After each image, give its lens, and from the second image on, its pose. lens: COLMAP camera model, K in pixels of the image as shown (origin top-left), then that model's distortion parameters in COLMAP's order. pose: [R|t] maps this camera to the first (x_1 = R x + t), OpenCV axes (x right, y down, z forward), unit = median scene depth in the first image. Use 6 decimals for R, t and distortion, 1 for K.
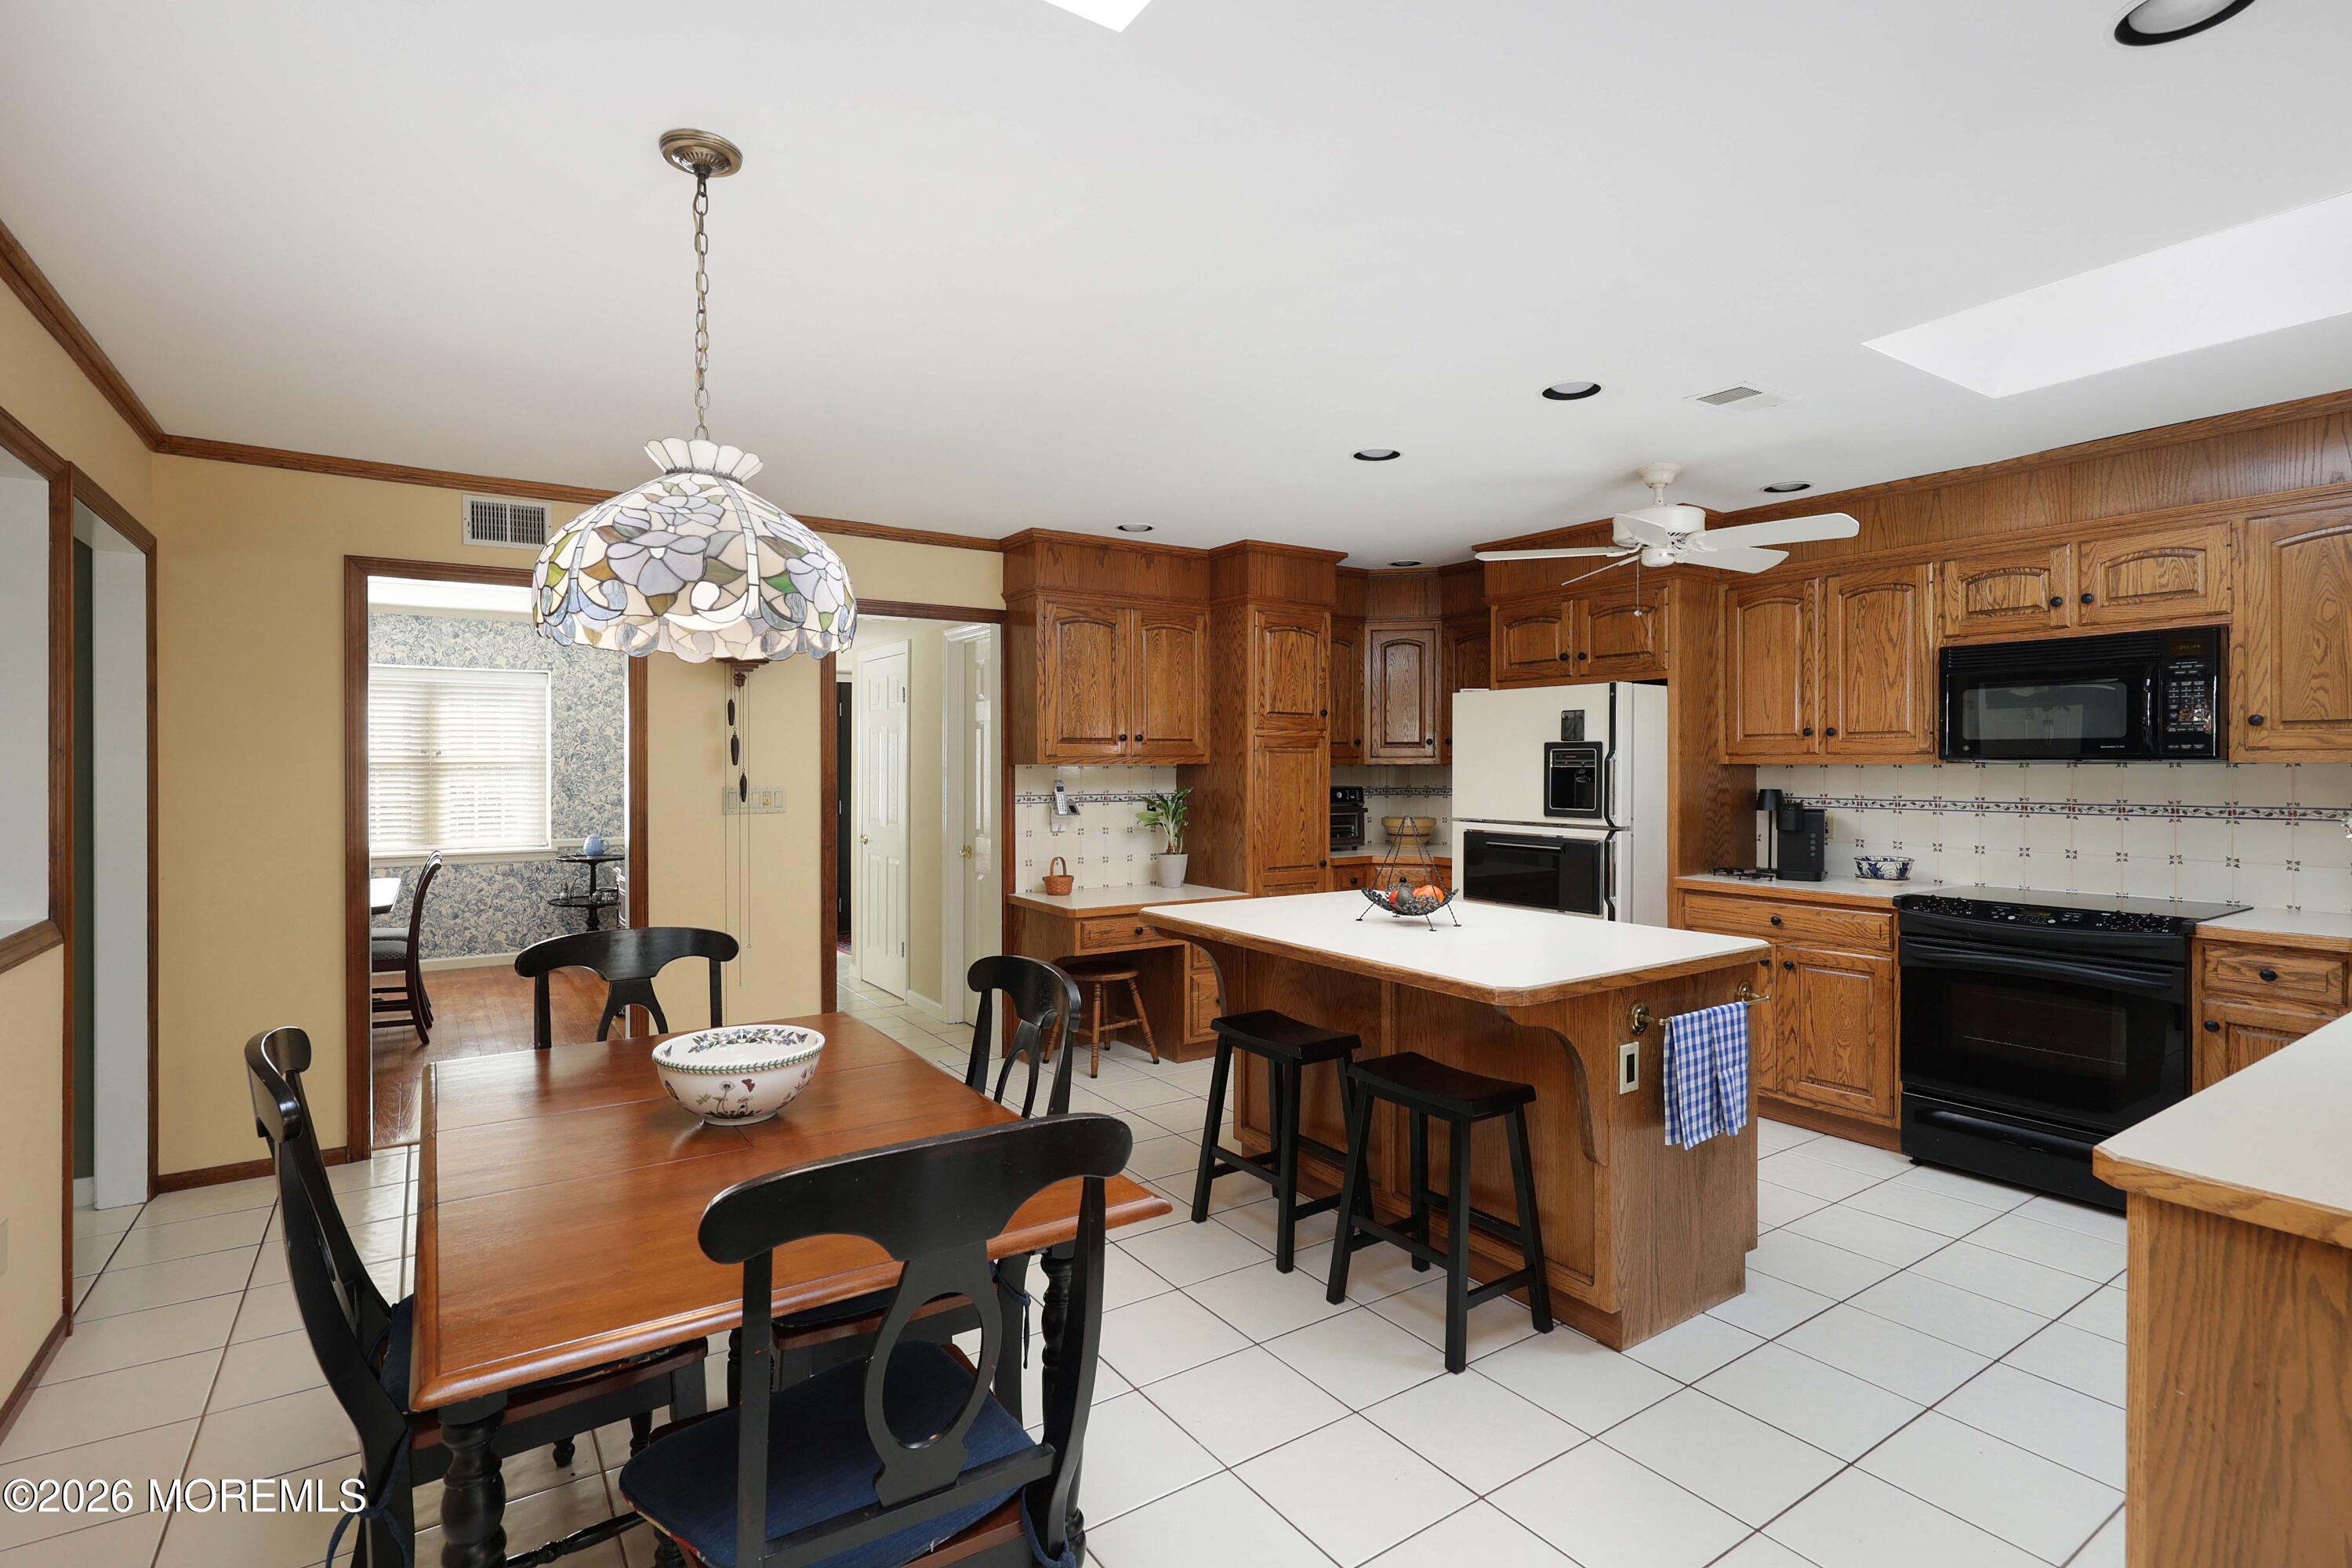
lens RADIAL K [[1076.4, 0, 1224.1], [0, 1076.4, 769.6], [0, 0, 1]] dist [-0.000432, 0.000448]
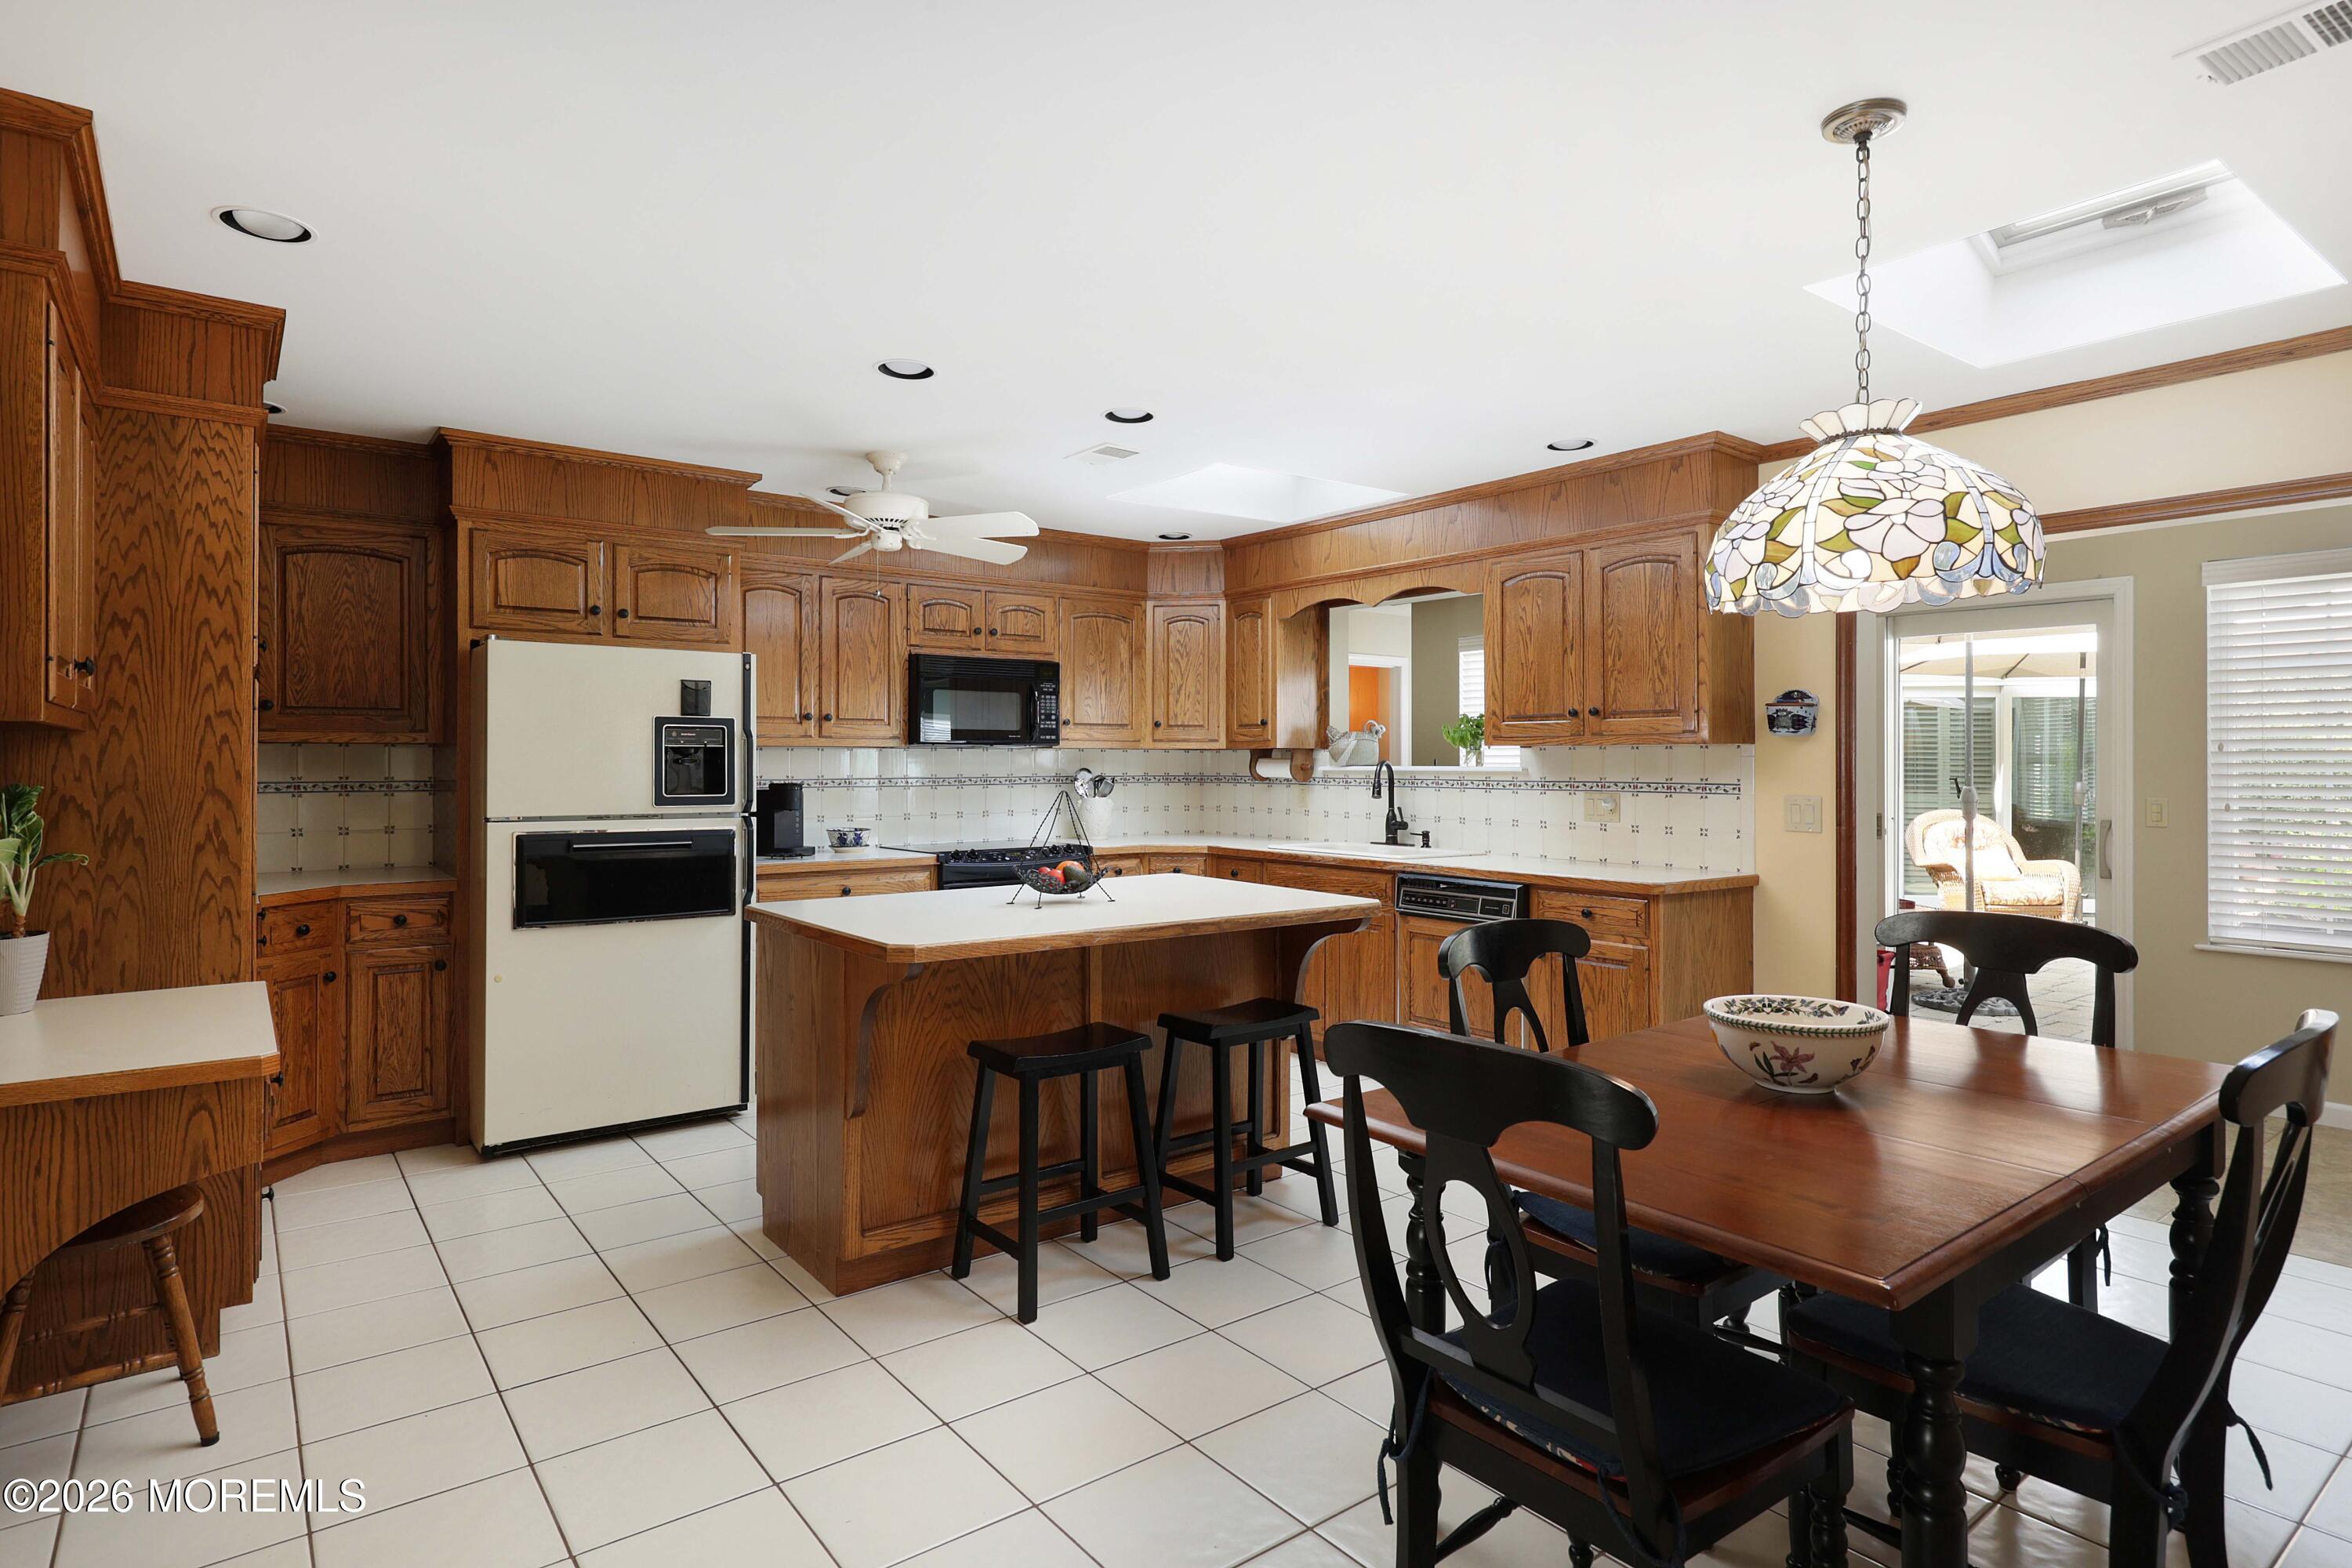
lens RADIAL K [[1147.6, 0, 1169.7], [0, 1147.6, 756.2], [0, 0, 1]] dist [0.000237, 0.000389]
pose [[0.020263, 0.005297, 0.999781, -0.596987], [0.004654, 0.999975, -0.005393, 0.012339], [-0.999784, 0.004762, 0.020237, 0.618106]]
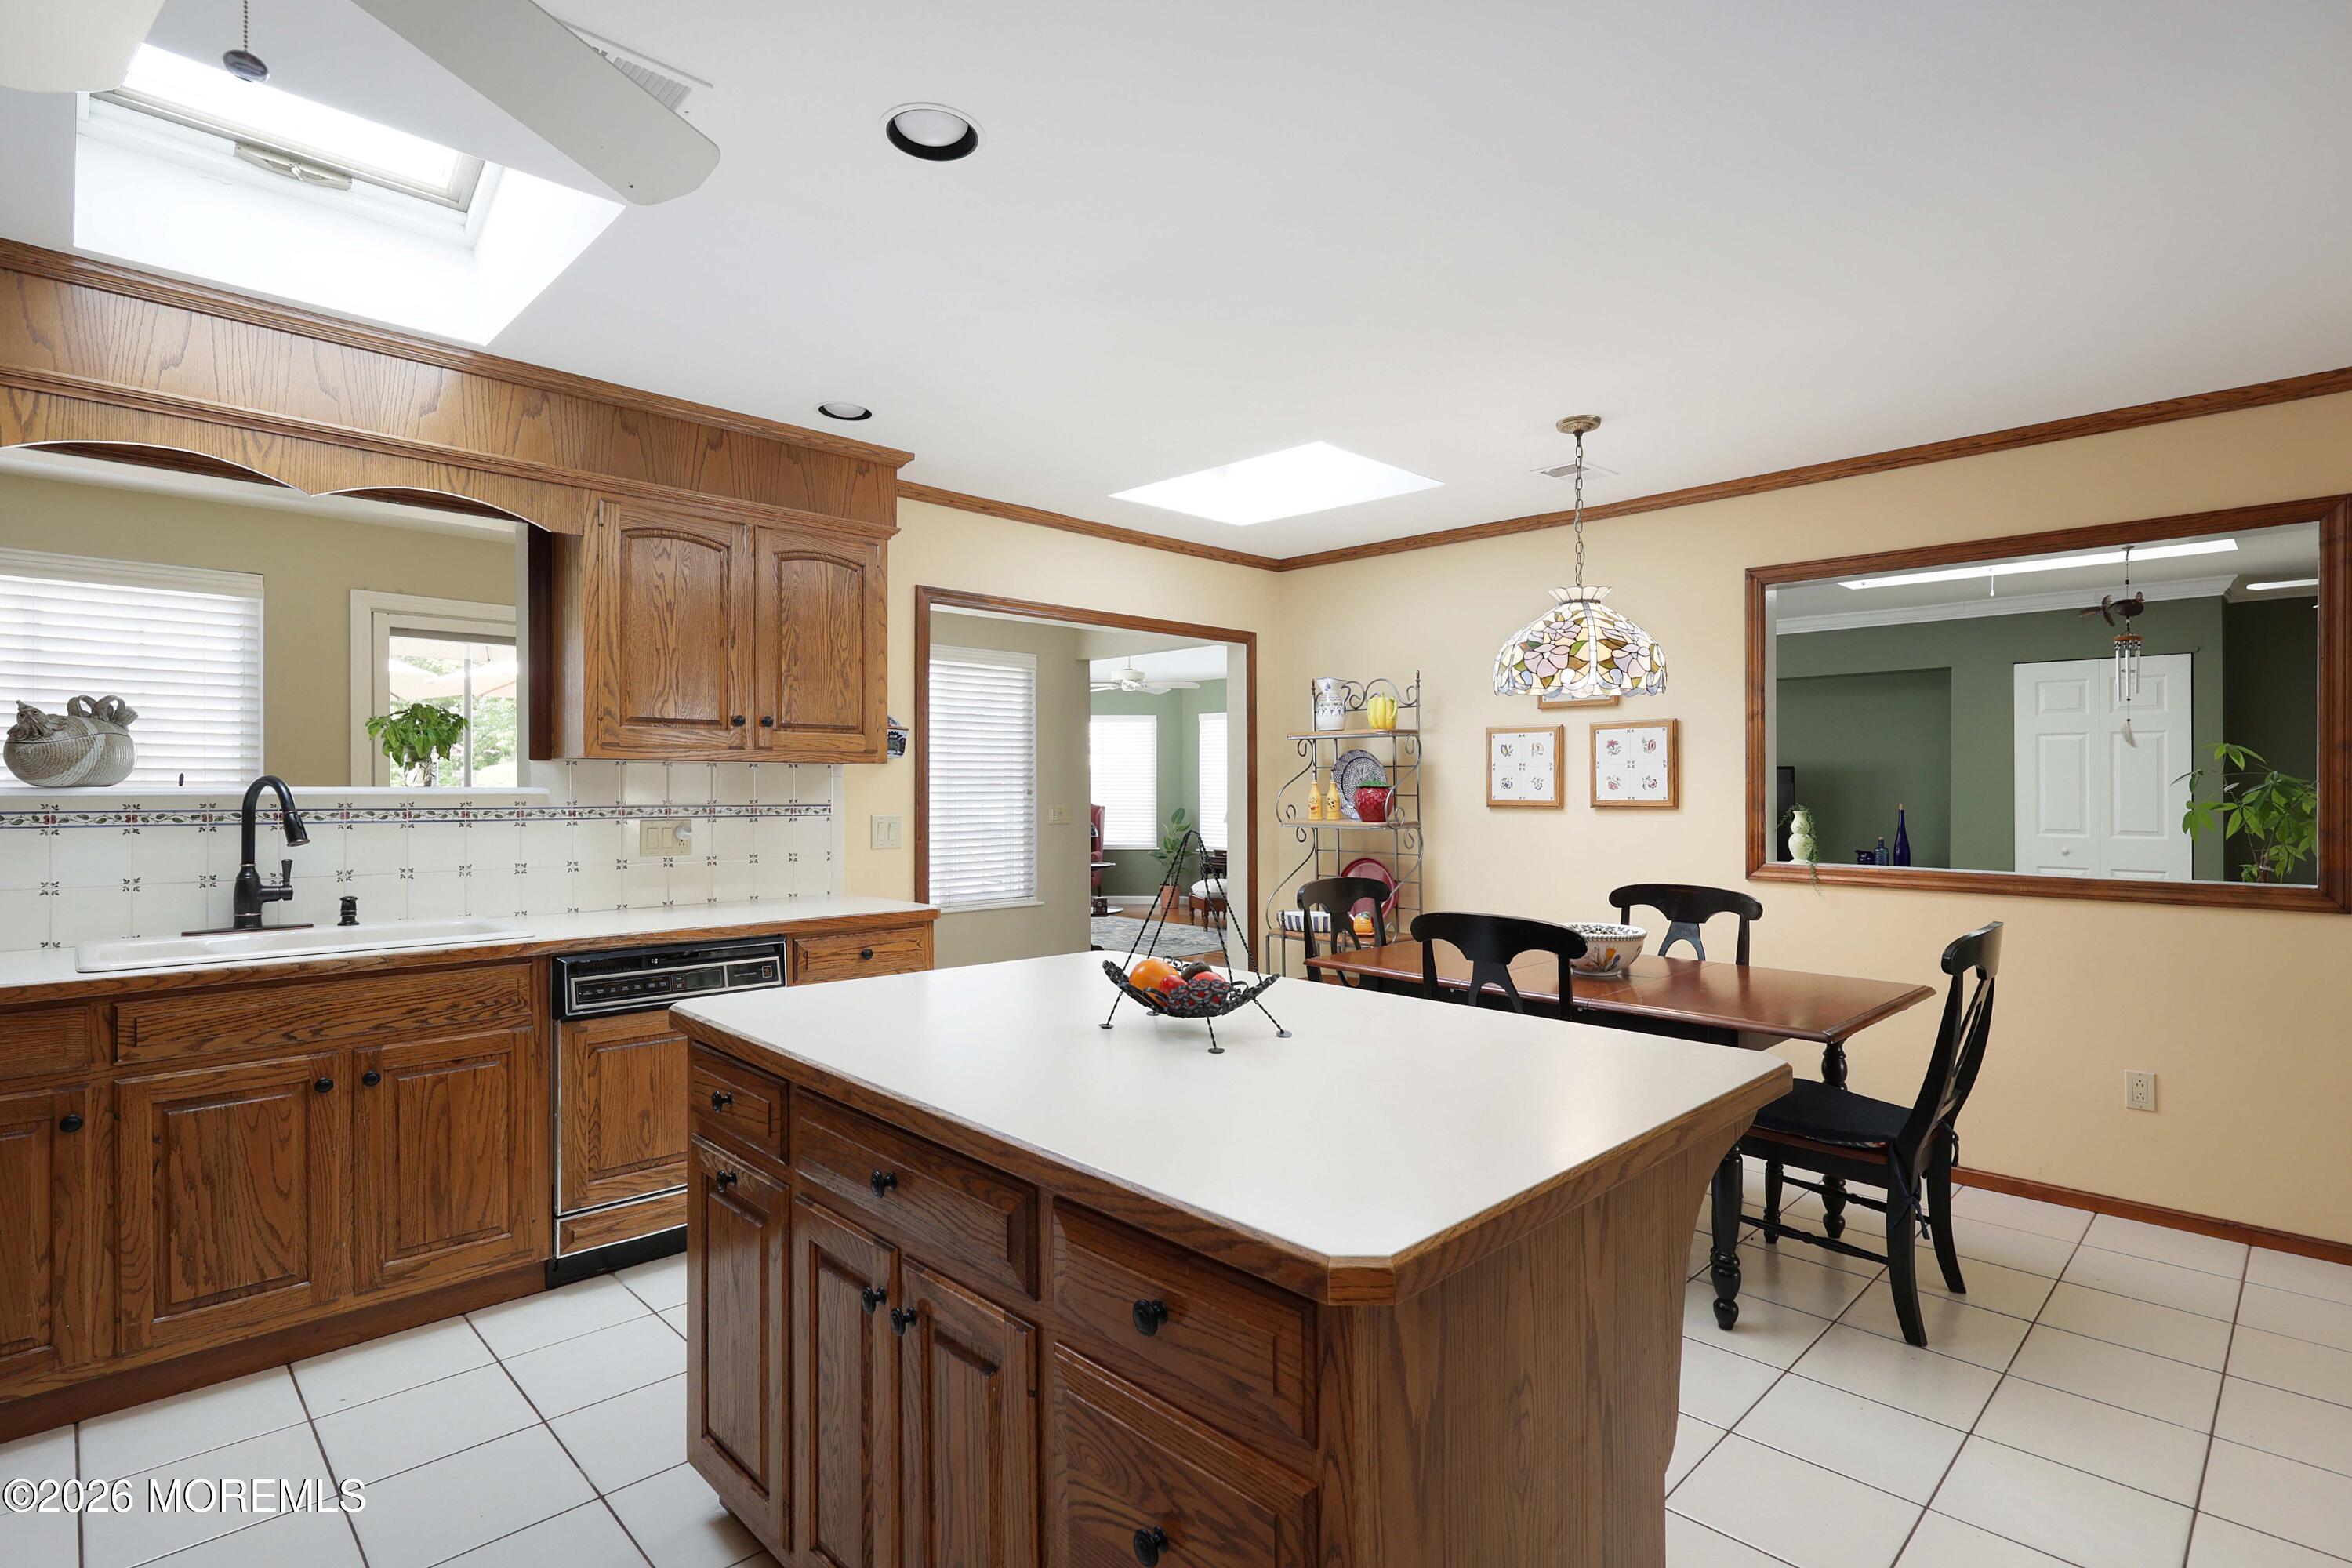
lens RADIAL K [[1161.3, 0, 1138.8], [0, 1161.3, 773.5], [0, 0, 1]] dist [0.003261, 0.000272]
pose [[-0.996938, -0.005995, -0.077972, 0.174906], [-0.005576, 0.999969, -0.005587, 0.010877], [0.078003, -0.005135, -0.996940, 1.122316]]
